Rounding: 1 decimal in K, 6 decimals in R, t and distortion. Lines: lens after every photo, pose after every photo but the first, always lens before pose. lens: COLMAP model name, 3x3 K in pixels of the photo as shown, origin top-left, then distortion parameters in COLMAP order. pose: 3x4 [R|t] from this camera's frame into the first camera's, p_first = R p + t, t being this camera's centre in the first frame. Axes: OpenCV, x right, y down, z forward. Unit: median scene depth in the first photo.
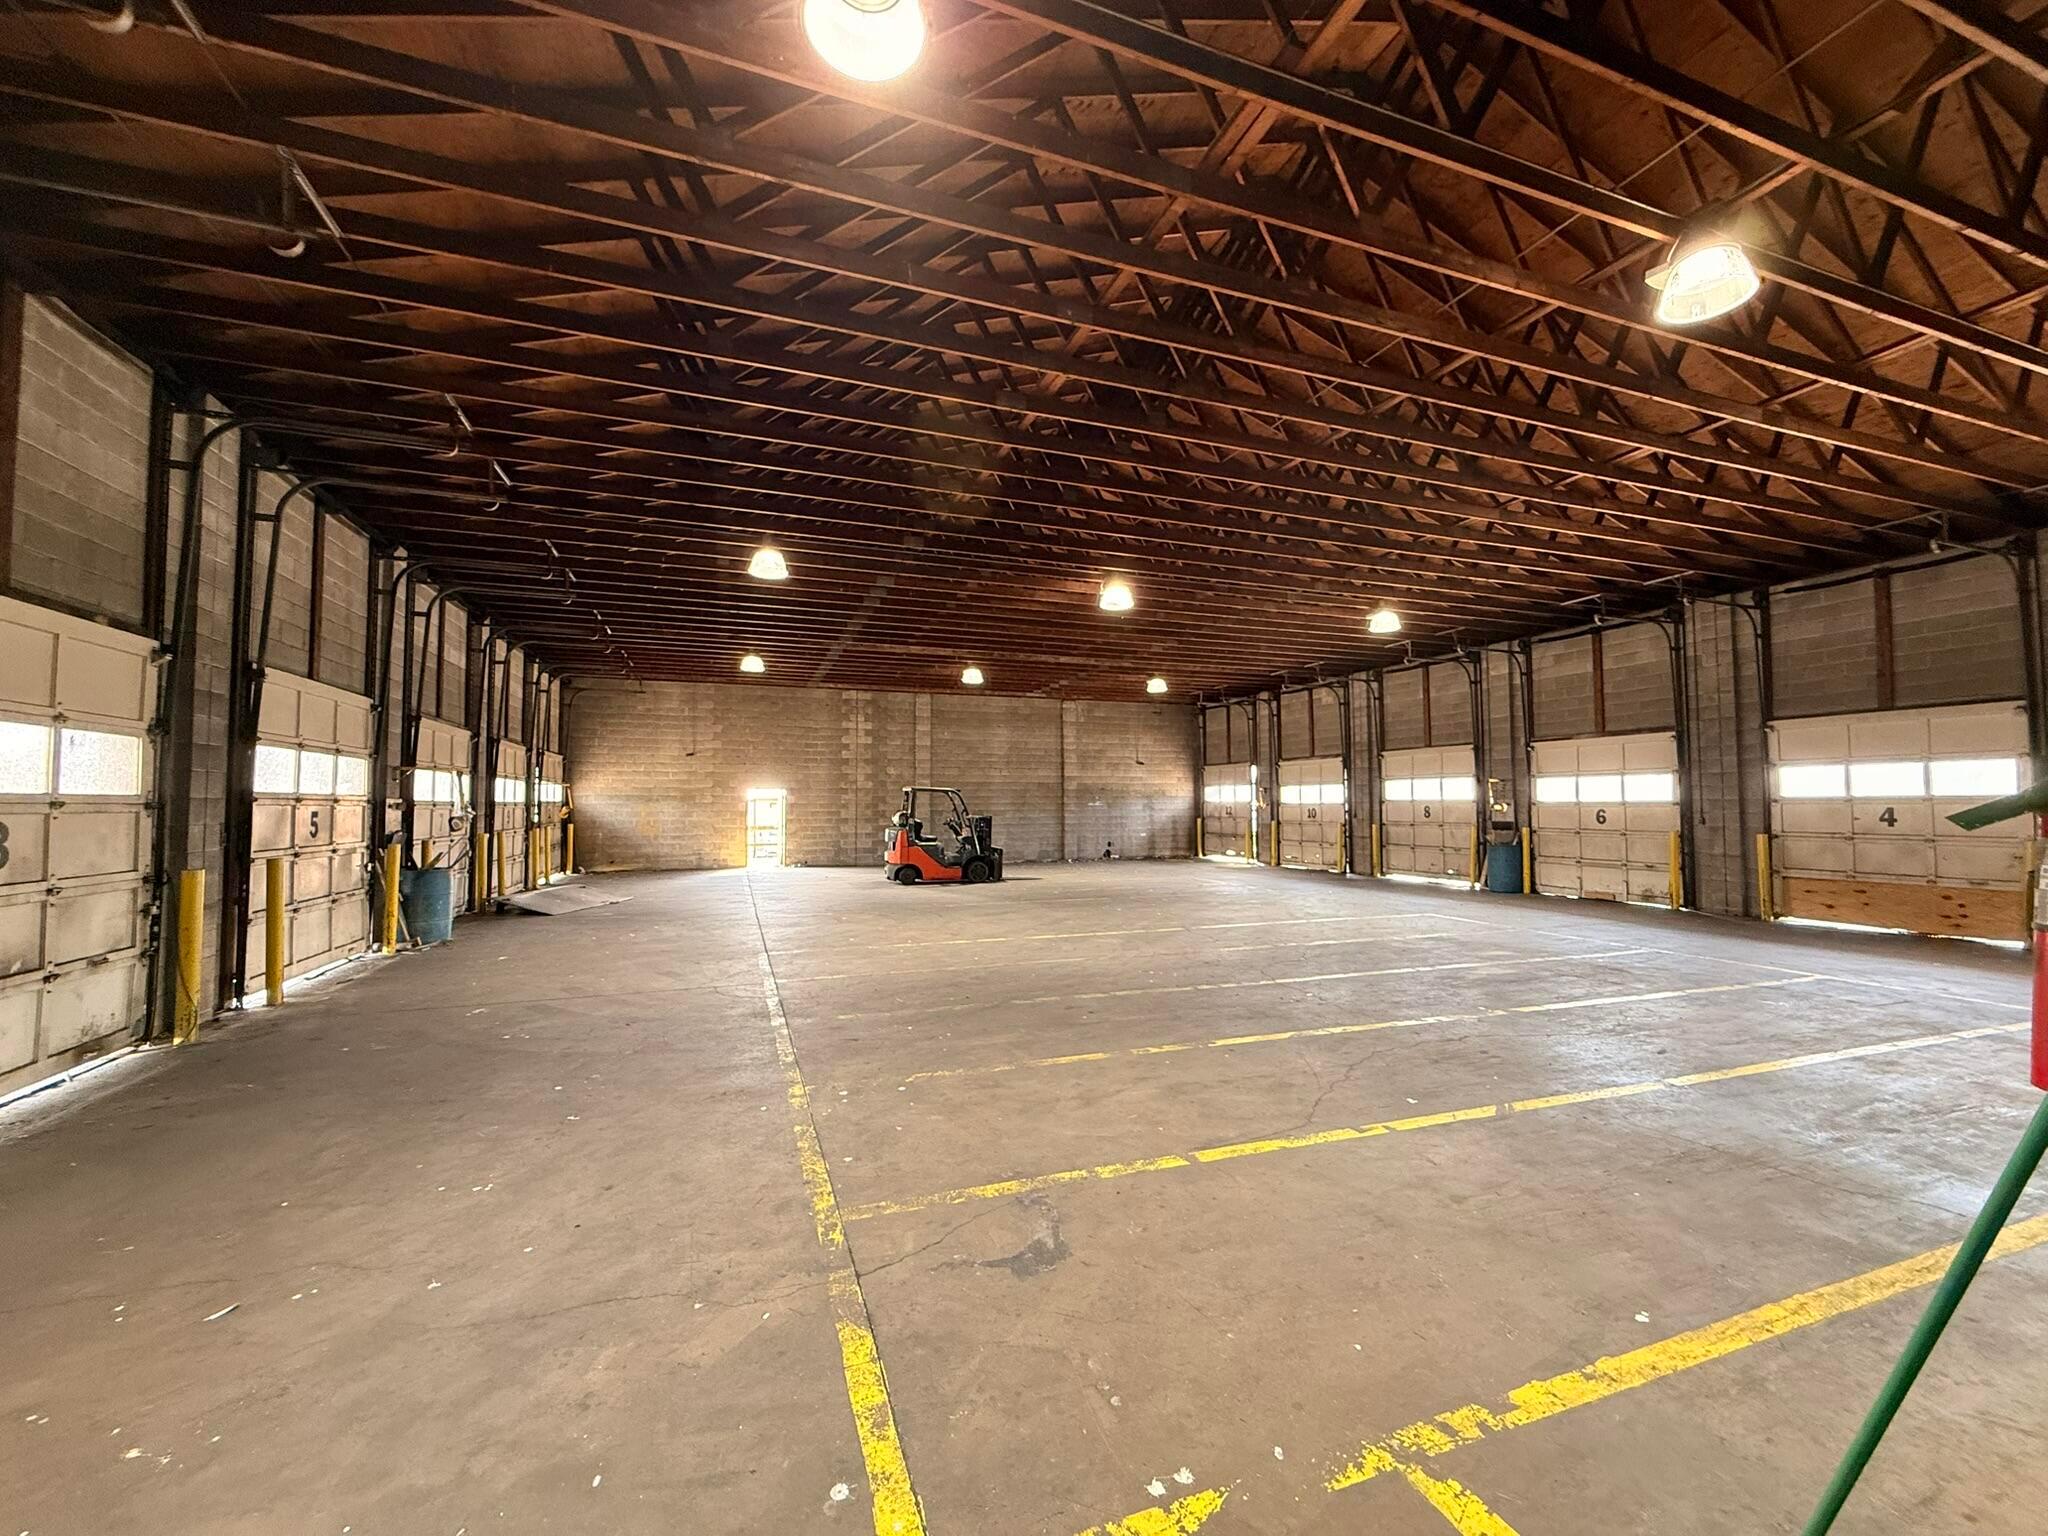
lens RADIAL K [[824.8, 0, 1032.9], [0, 824.8, 764.5], [0, 0, 1]] dist [0.006287, 0.000333]
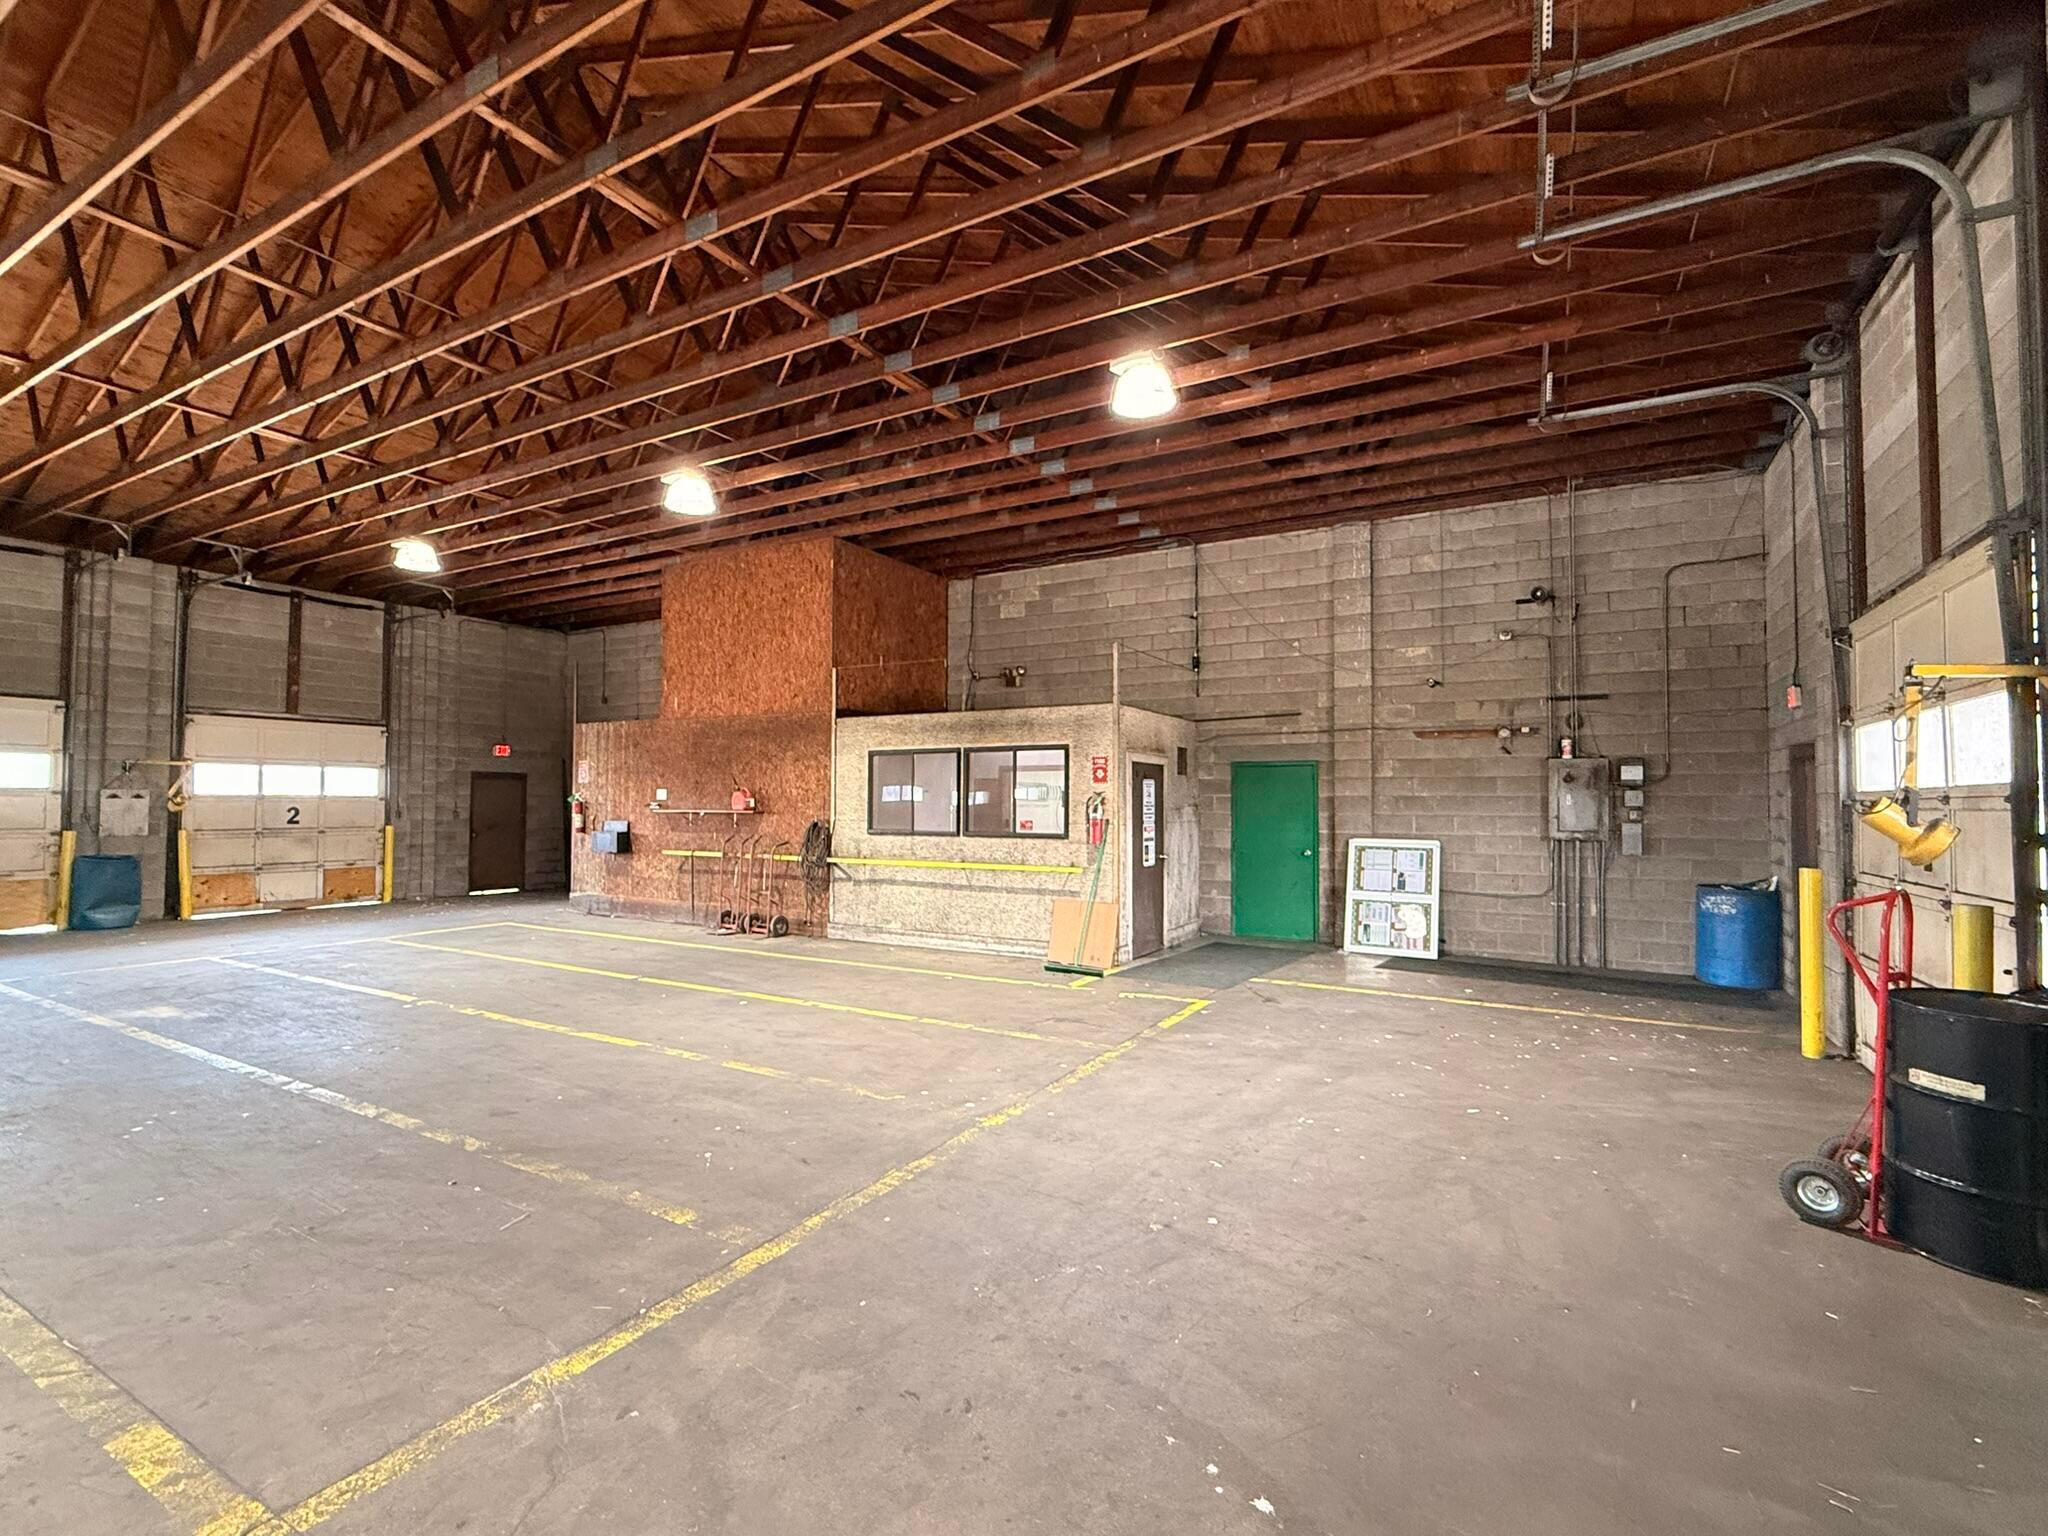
lens RADIAL K [[909.5, 0, 1032.2], [0, 909.5, 774.6], [0, 0, 1]] dist [-0.000338, 0.000090]
pose [[-0.651784, 0.024333, 0.758014, -1.053937], [-0.041080, 0.996885, -0.067324, 0.093646], [-0.757291, -0.075020, -0.648754, 1.631753]]
